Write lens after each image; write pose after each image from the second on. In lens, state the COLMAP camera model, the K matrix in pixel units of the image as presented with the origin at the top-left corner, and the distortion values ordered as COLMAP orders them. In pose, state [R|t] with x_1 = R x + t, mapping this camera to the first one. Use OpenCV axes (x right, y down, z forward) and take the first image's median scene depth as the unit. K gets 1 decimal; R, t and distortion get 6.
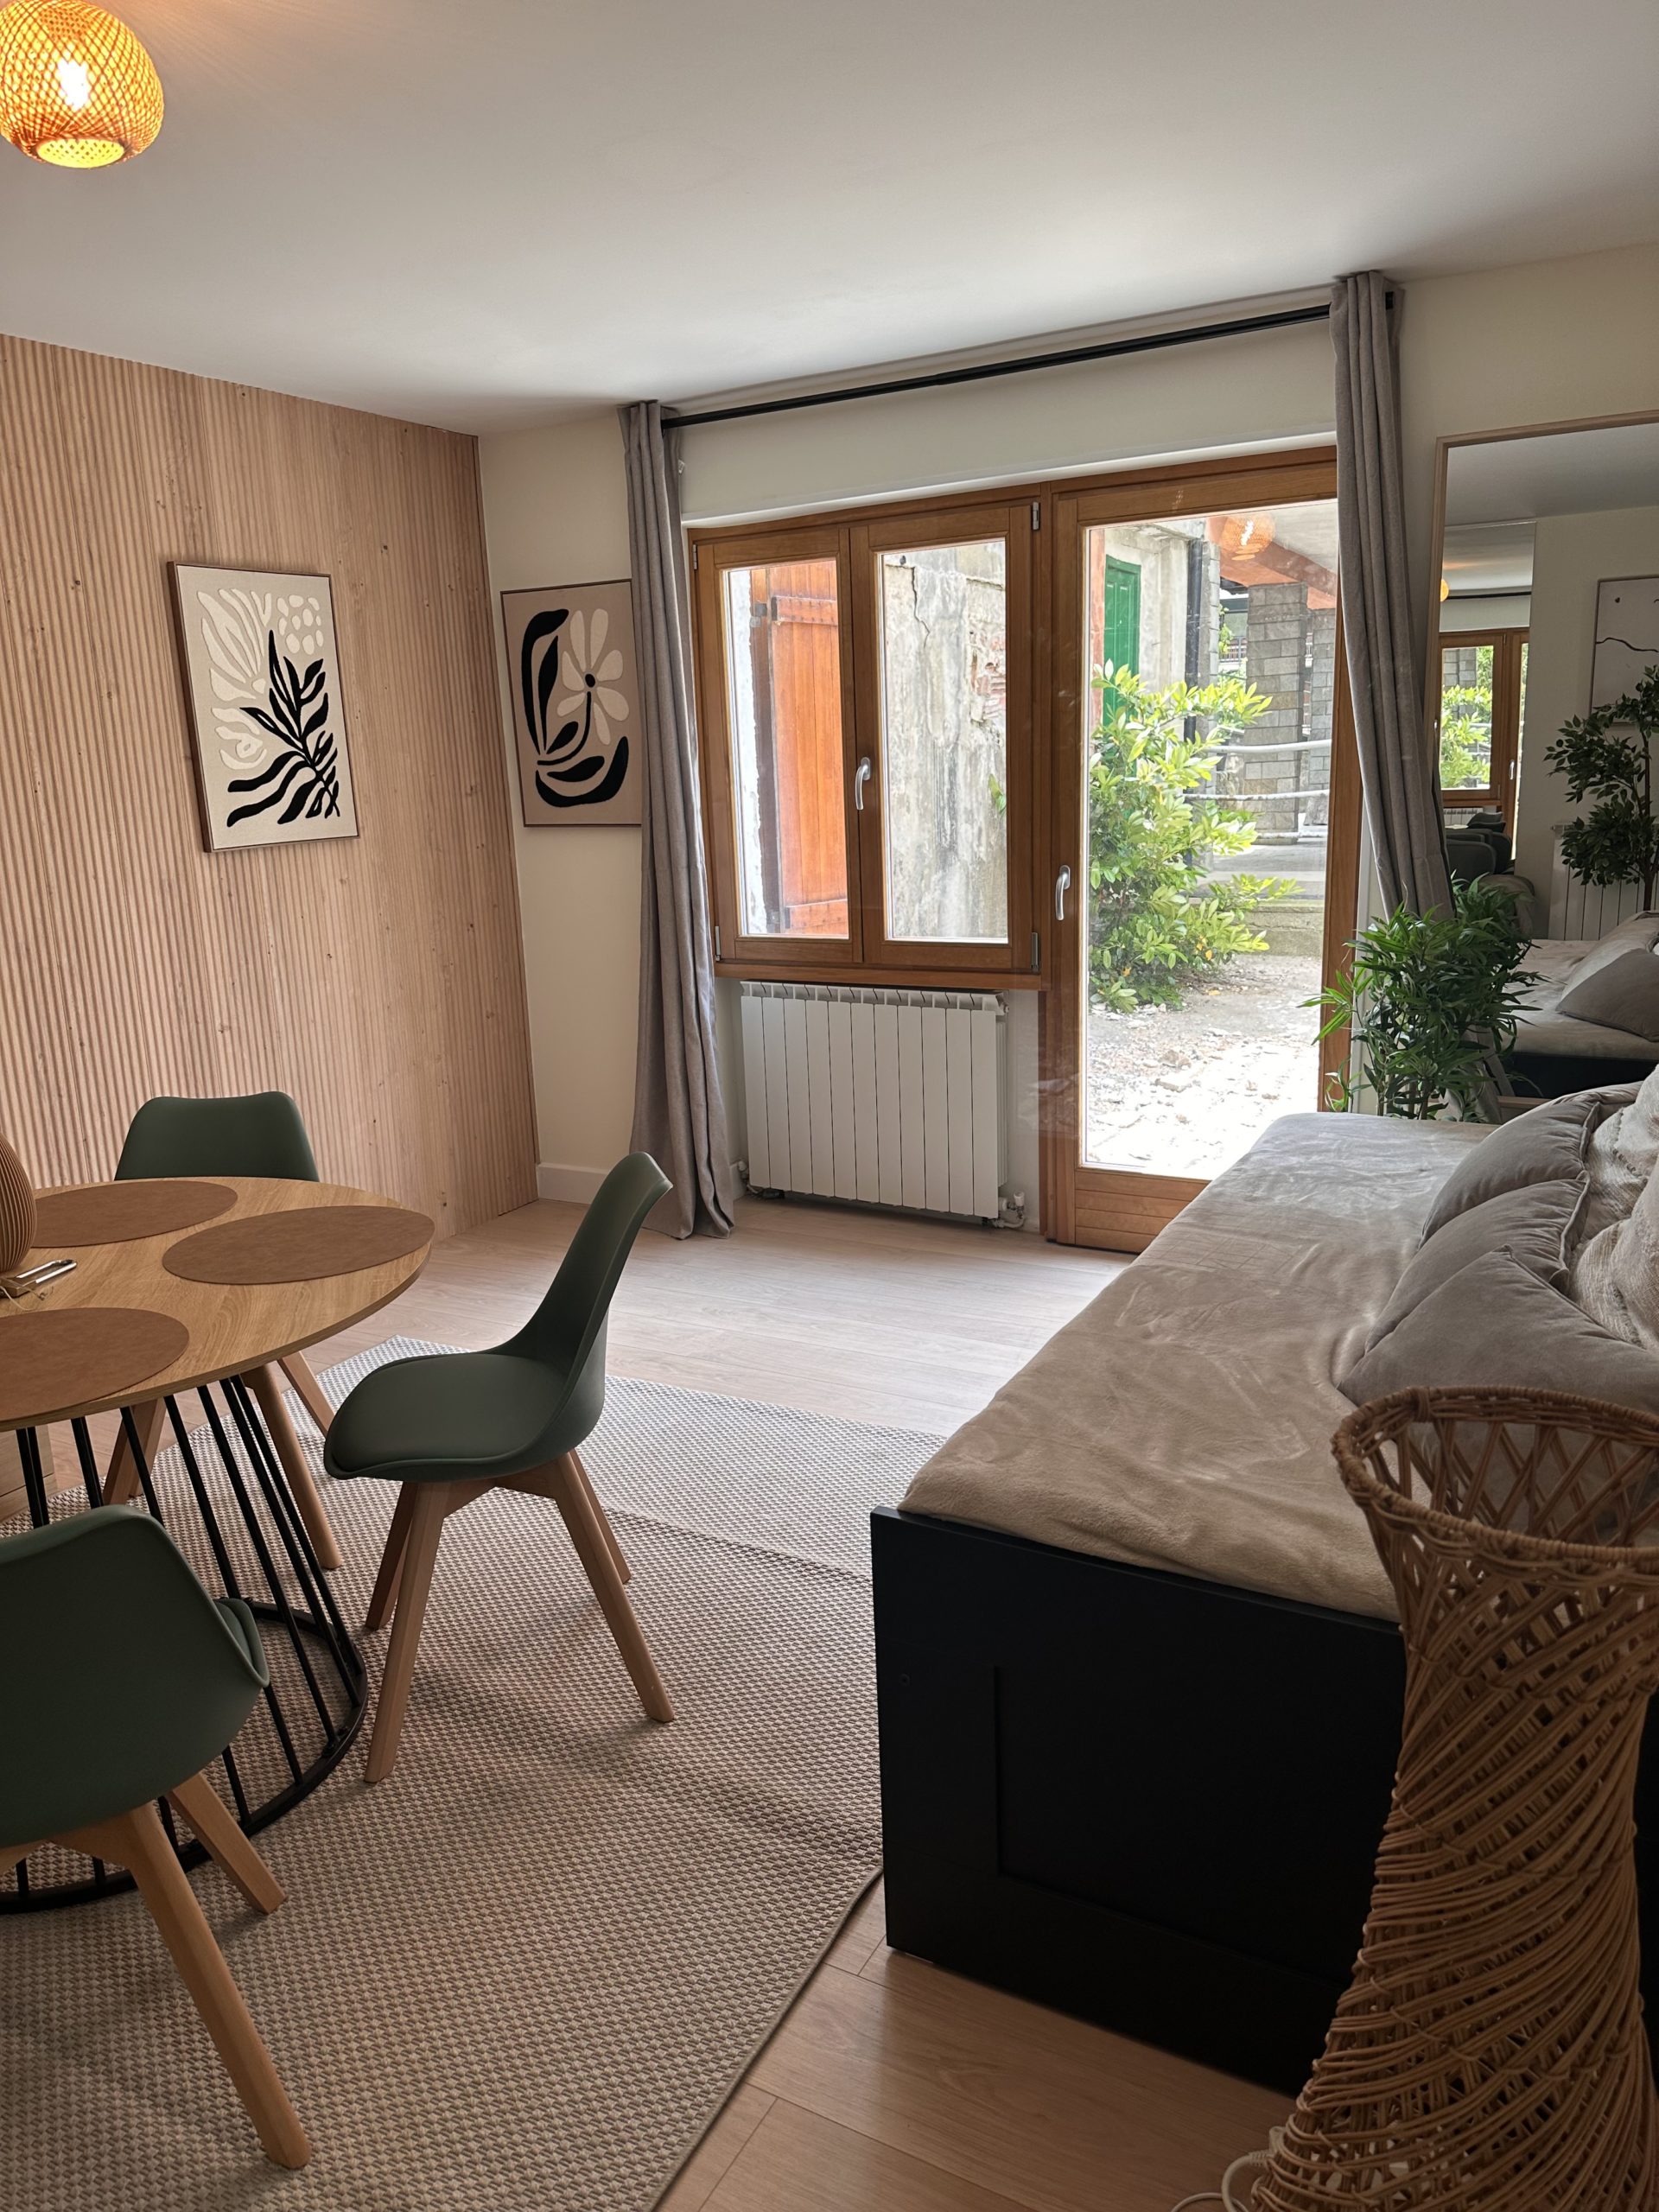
lens RADIAL K [[1540.5, 0, 821.1], [0, 1540.5, 1116.7], [0, 0, 1]] dist [0.133806, -0.236961]
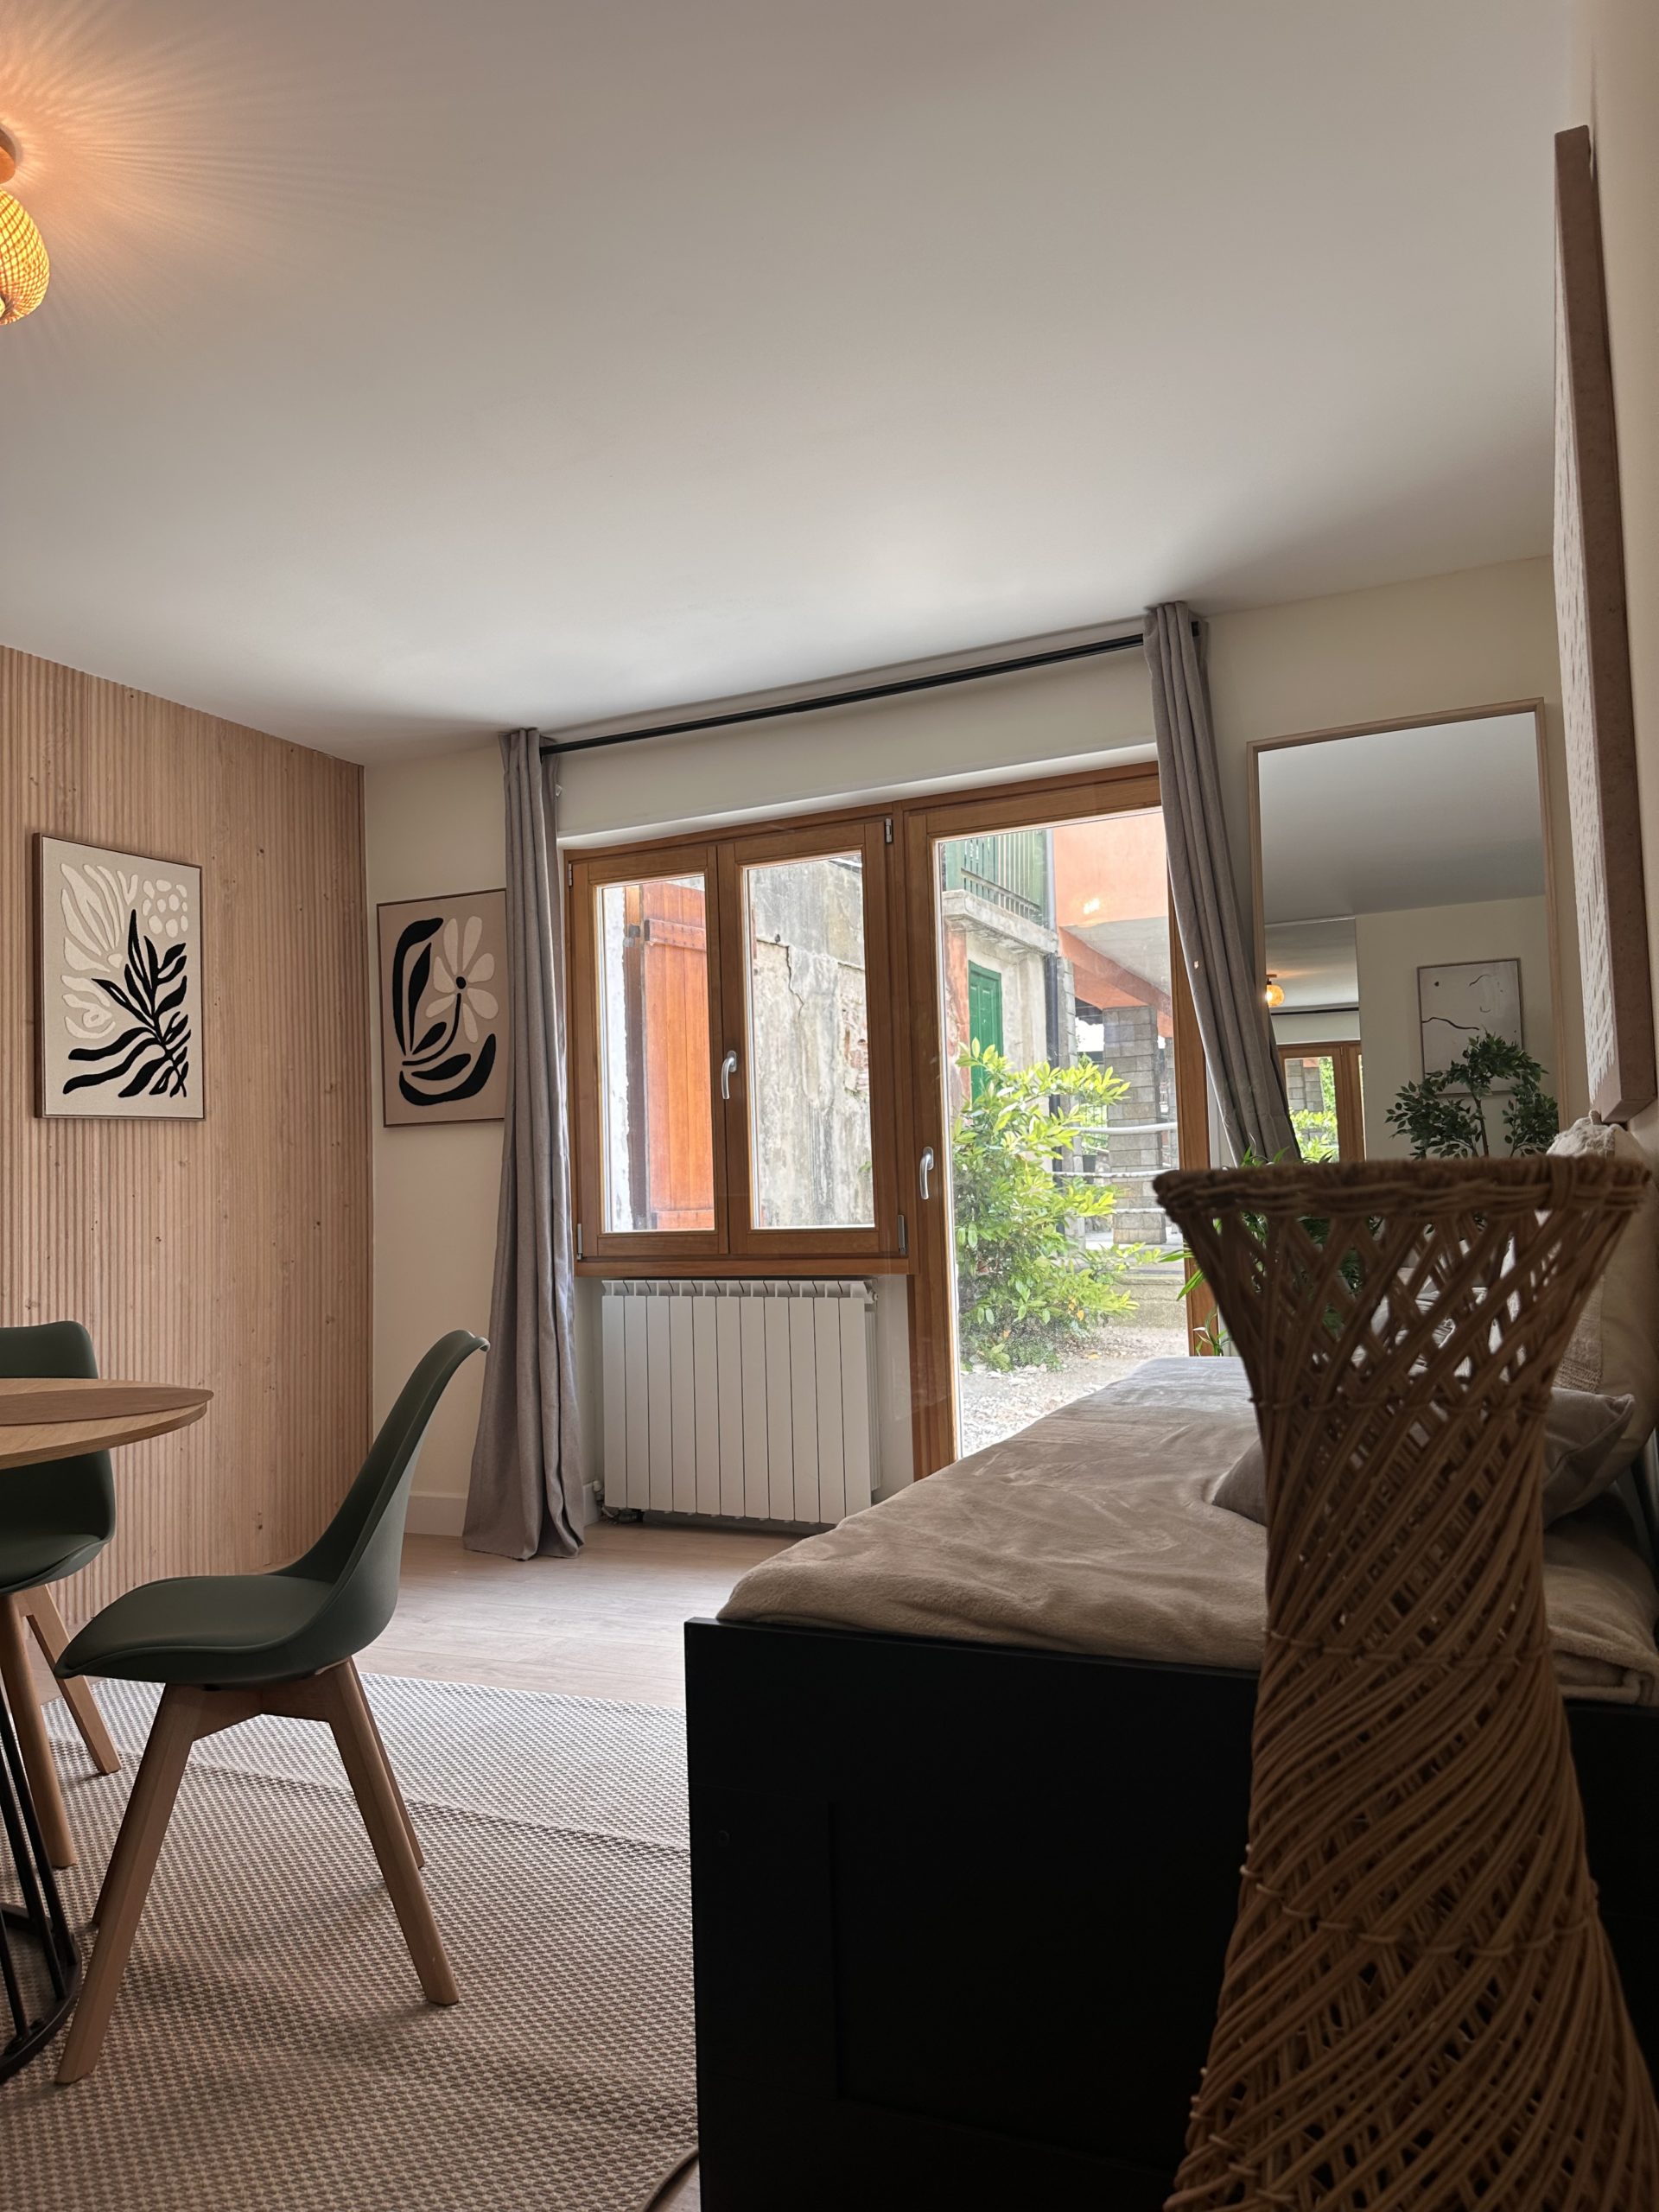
lens RADIAL K [[1537.5, 0, 829.5], [0, 1537.5, 1106.0], [0, 0, 1]] dist [0.204135, -0.450608]
pose [[0.997155, 0.010623, 0.074626, 0.018394], [0.011004, 0.958902, -0.283524, 0.095890], [-0.074571, 0.283539, 0.956057, 0.037701]]
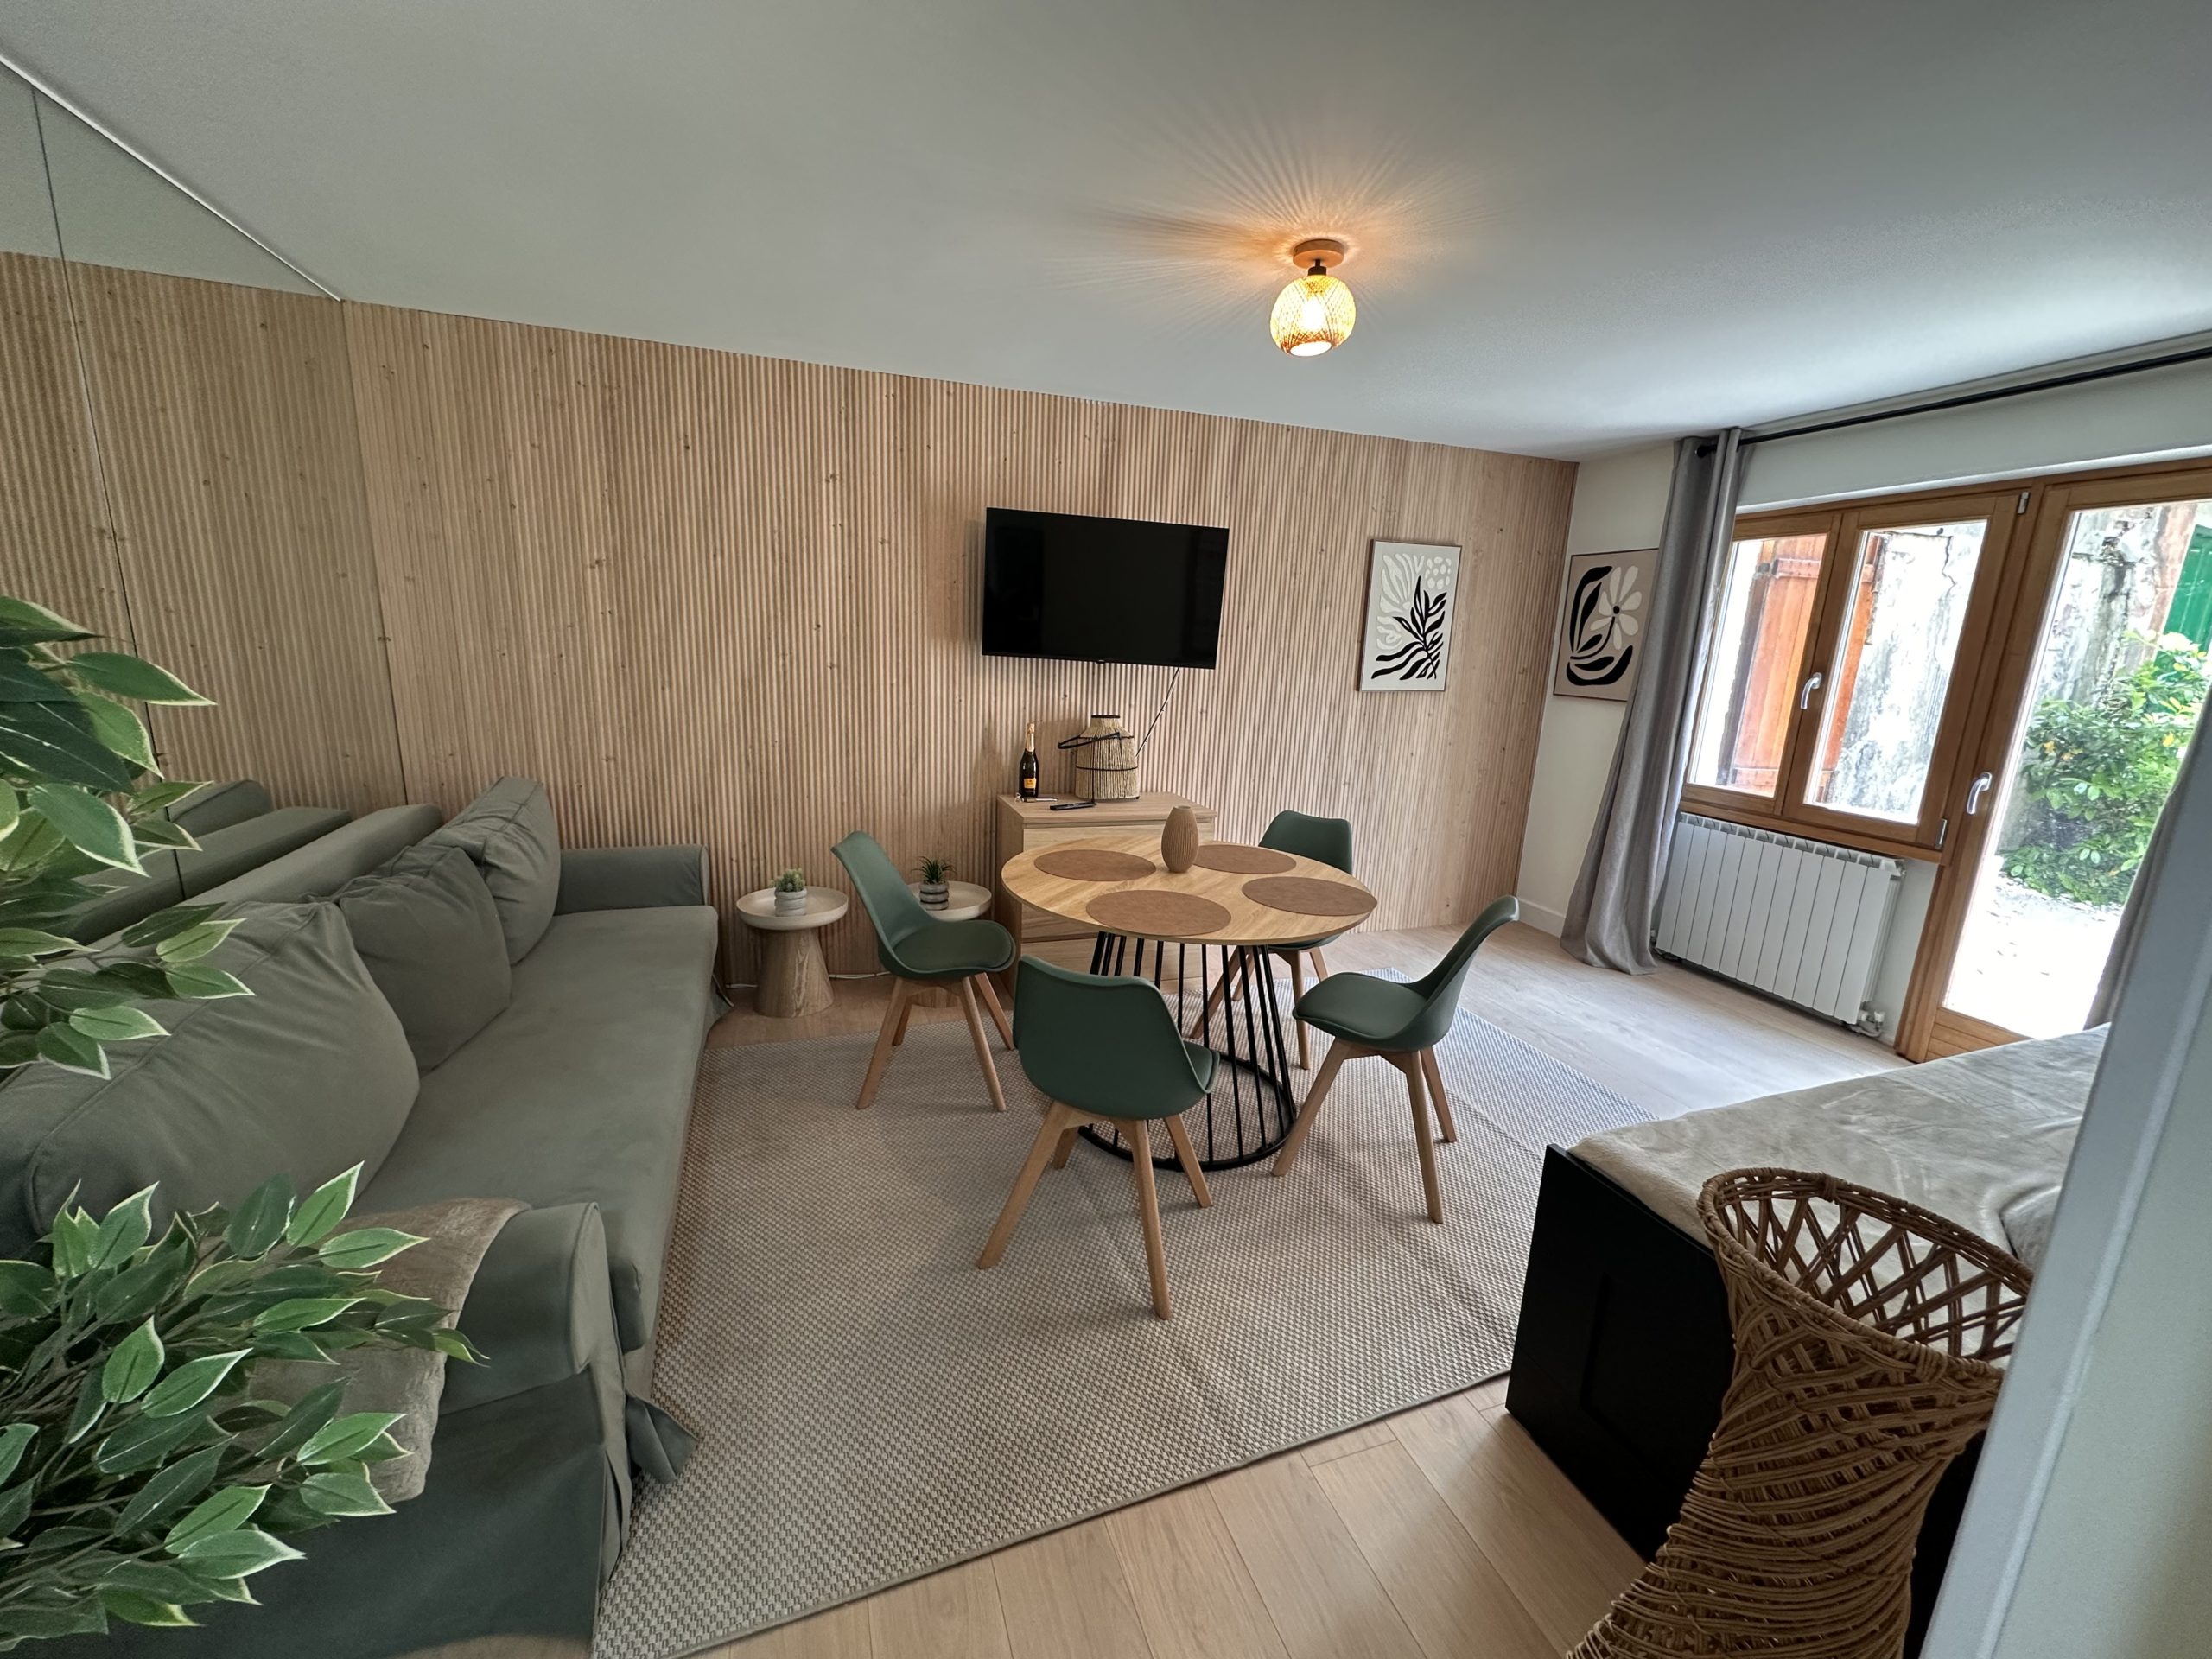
lens RADIAL K [[882.8, 0, 1107.8], [0, 882.8, 827.5], [0, 0, 1]] dist [-0.000678, 0.000268]
pose [[0.749558, 0.206527, -0.628895, 0.081901], [-0.216380, 0.974334, 0.062072, -0.008001], [0.625573, 0.089554, 0.775009, -0.003303]]
